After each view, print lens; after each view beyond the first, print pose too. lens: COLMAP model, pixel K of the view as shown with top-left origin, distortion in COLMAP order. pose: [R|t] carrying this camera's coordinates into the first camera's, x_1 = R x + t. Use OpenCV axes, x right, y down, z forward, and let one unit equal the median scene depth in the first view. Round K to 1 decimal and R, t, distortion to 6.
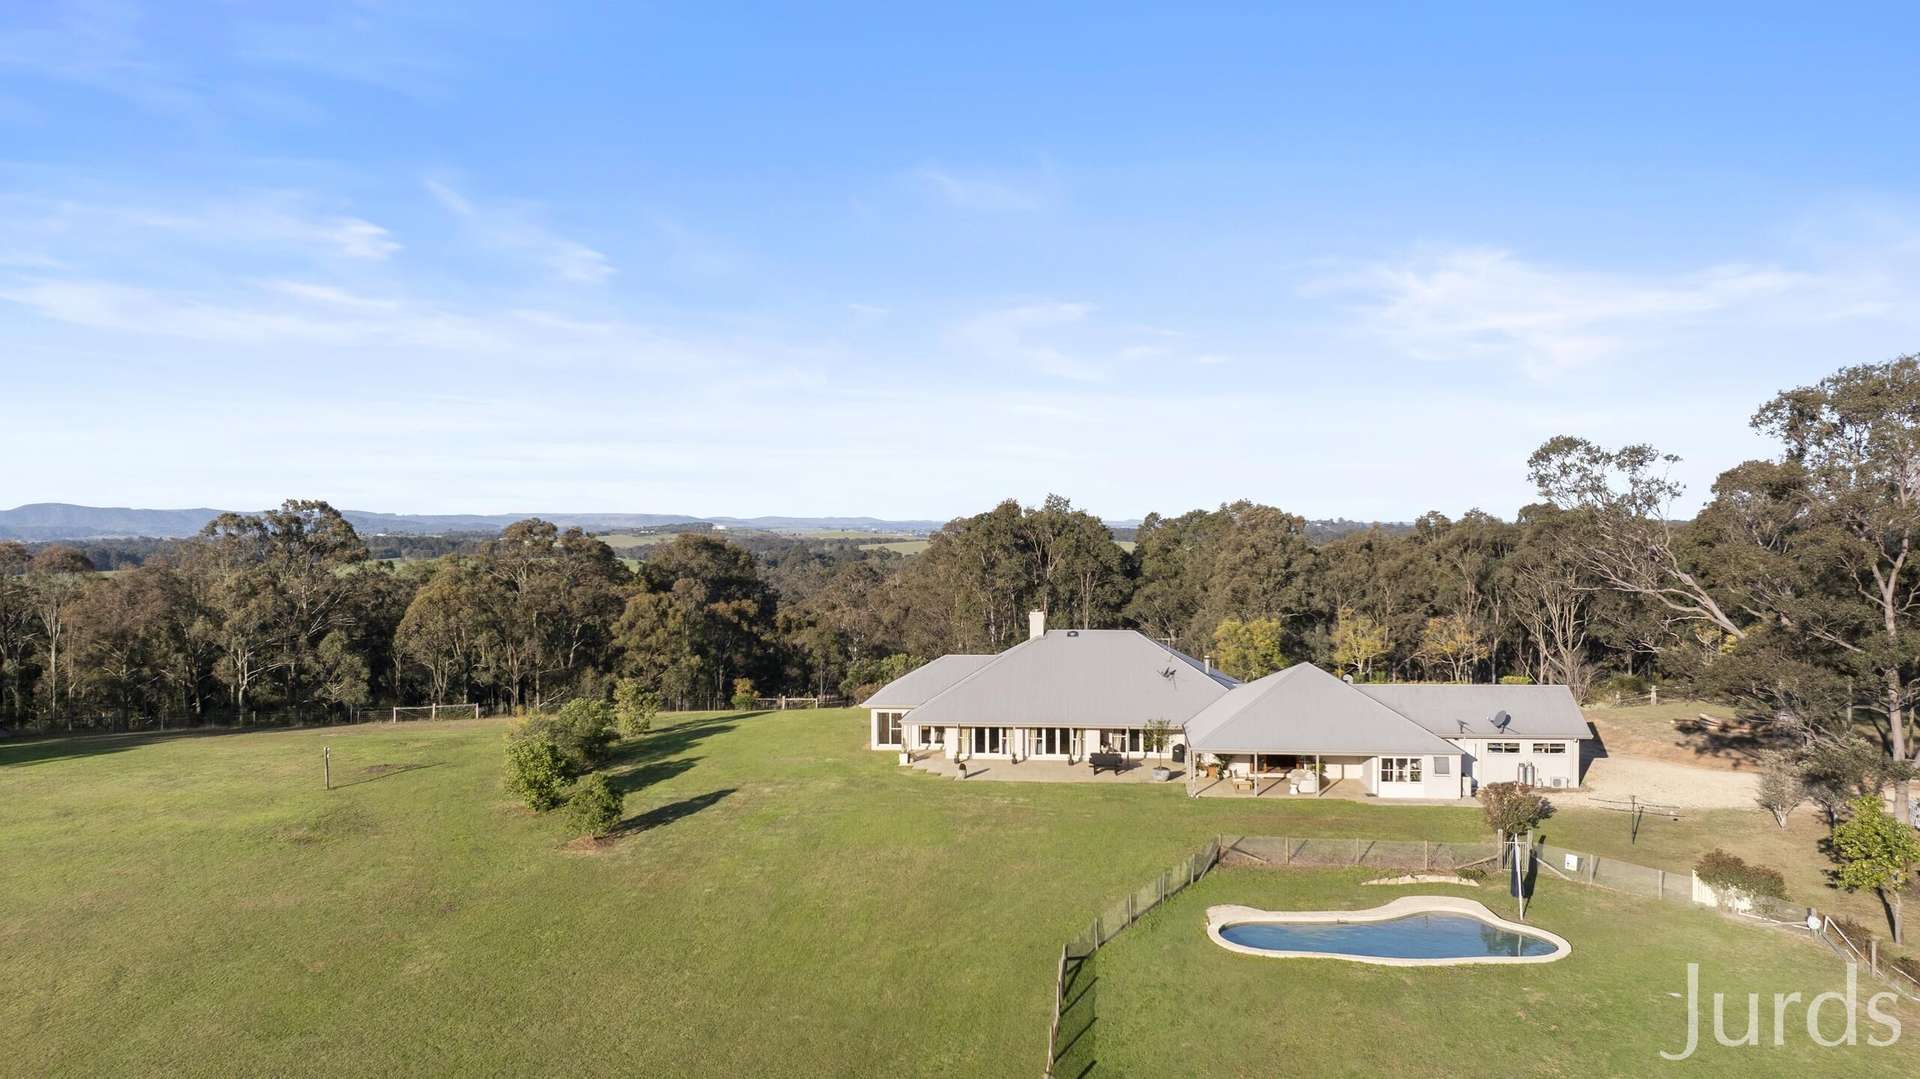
lens RADIAL K [[1350.0, 0, 925.3], [0, 1350.0, 541.0], [0, 0, 1]] dist [-0.000421, -0.061865]
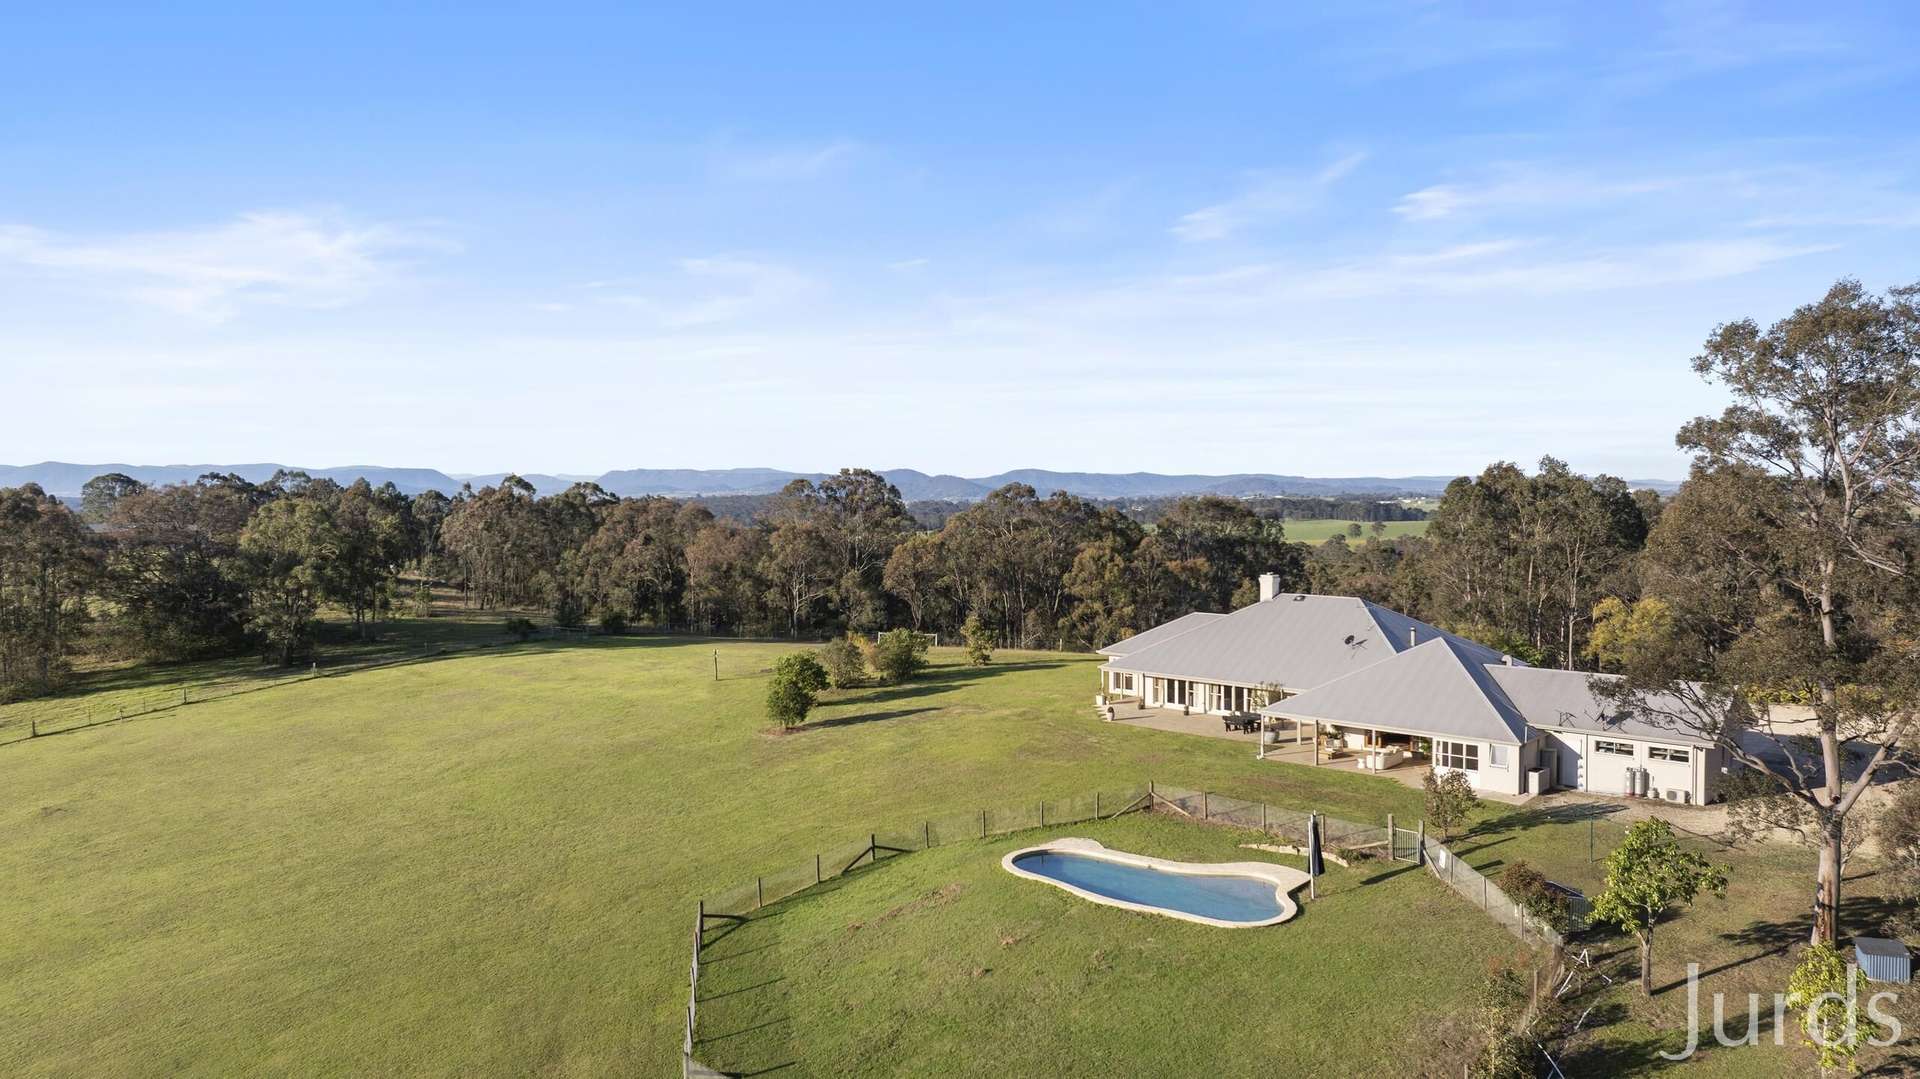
lens RADIAL K [[1362.1, 0, 960.0], [0, 1362.1, 539.5], [0, 0, 1]] dist [0.000547, -0.001900]
pose [[0.808854, 0.026467, -0.587414, 0.574053], [-0.011214, 0.999499, 0.029594, -0.001564], [0.587903, -0.017350, 0.808746, 0.043841]]
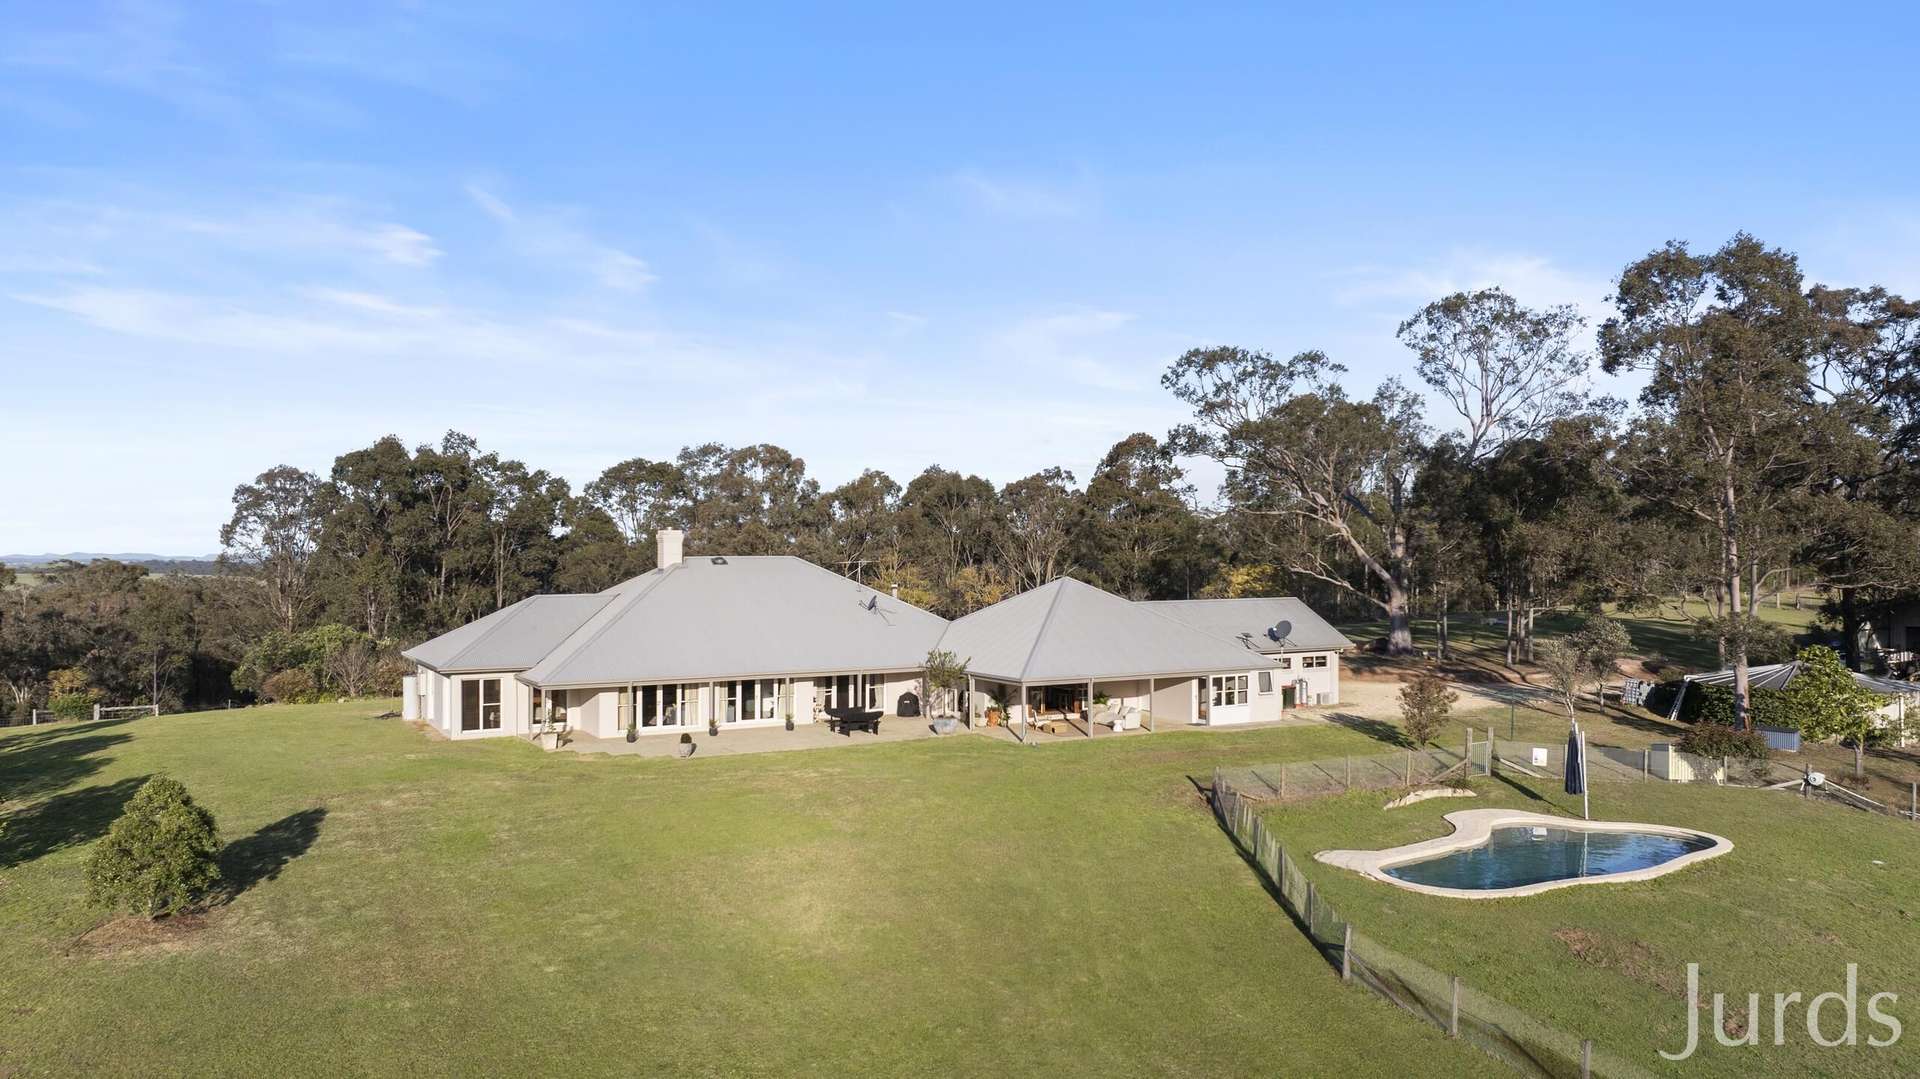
lens RADIAL K [[1362.1, 0, 960.0], [0, 1362.1, 539.5], [0, 0, 1]] dist [0.000547, -0.001900]
pose [[0.789139, 0.011929, 0.614099, -0.272108], [0.007747, 0.999539, -0.029372, 0.092633], [-0.614166, 0.027937, 0.788682, 0.403424]]
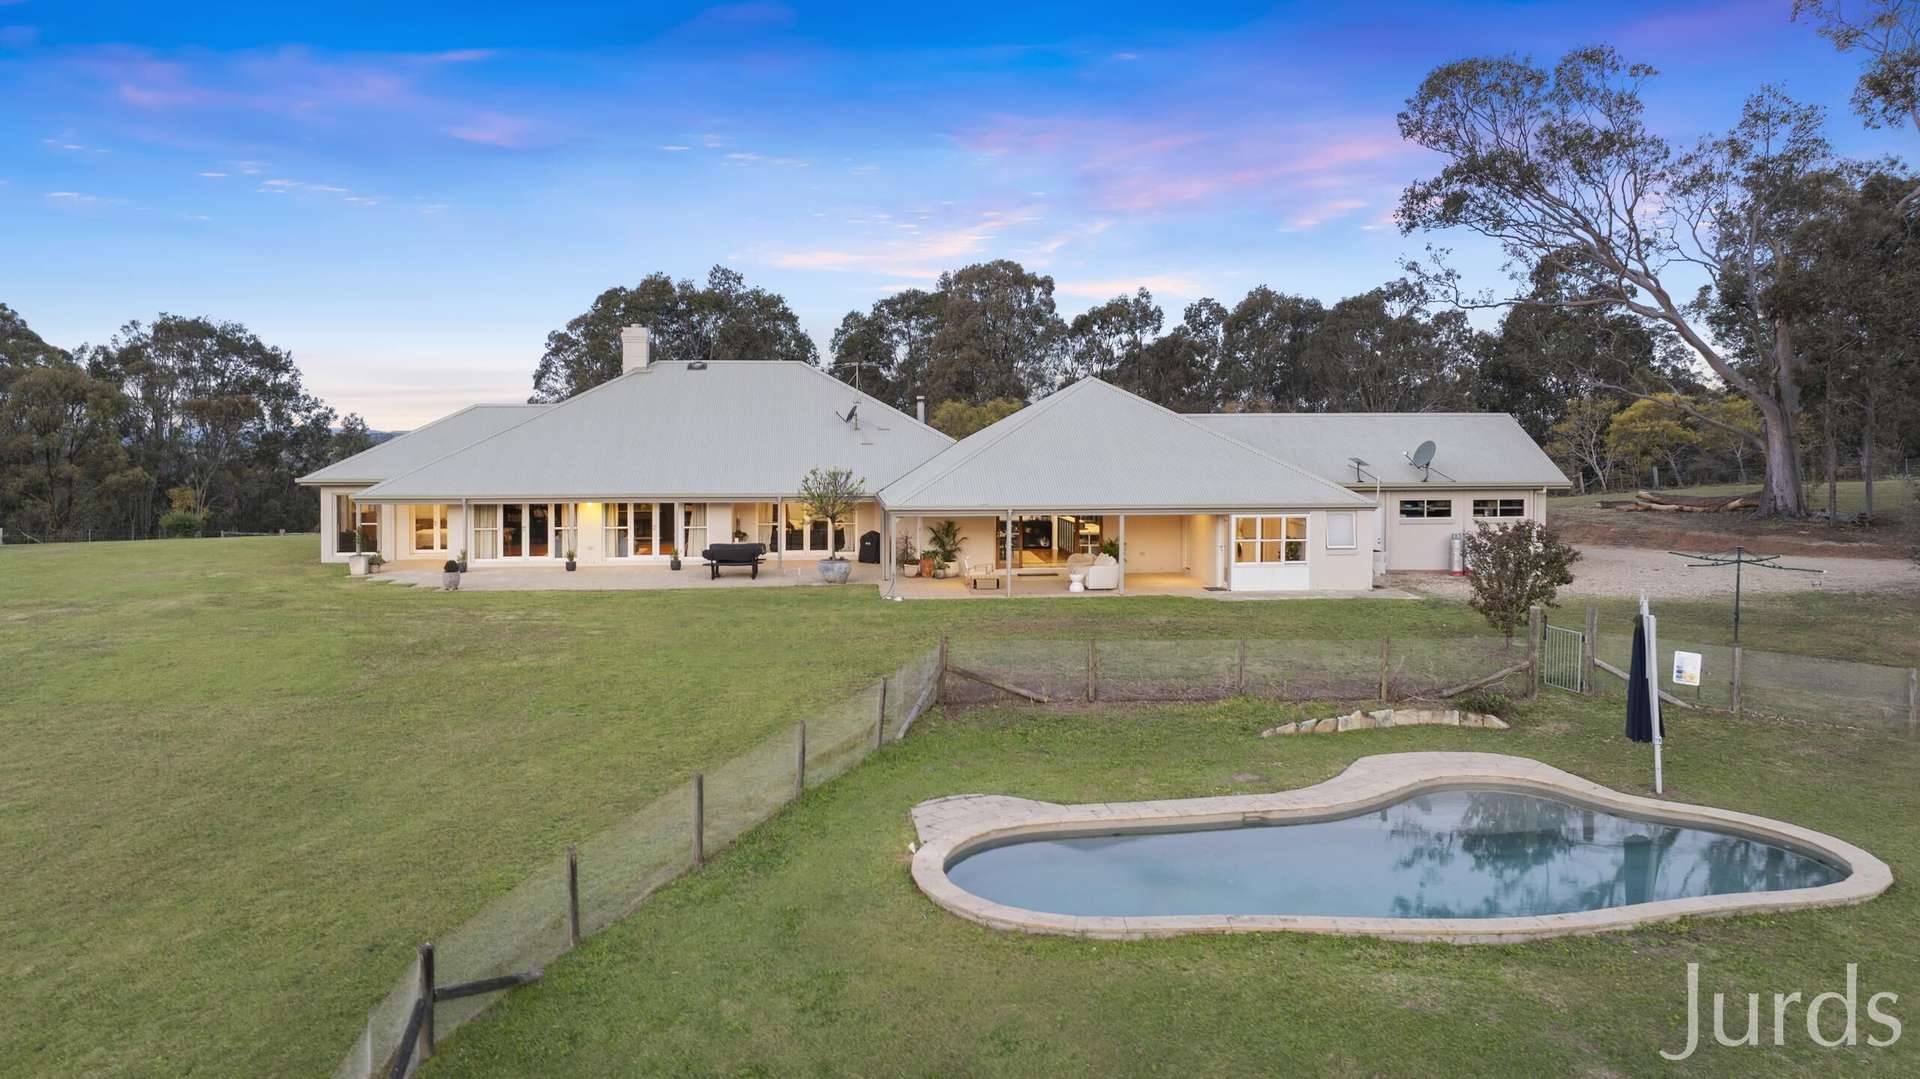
lens RADIAL K [[1359.0, 0, 945.5], [0, 1359.0, 537.2], [0, 0, 1]] dist [-0.002746, -0.077953]
pose [[0.975671, -0.011322, 0.218948, 0.098674], [-0.000674, 0.998506, 0.054636, 0.128573], [-0.219240, -0.053454, 0.974206, 0.459963]]
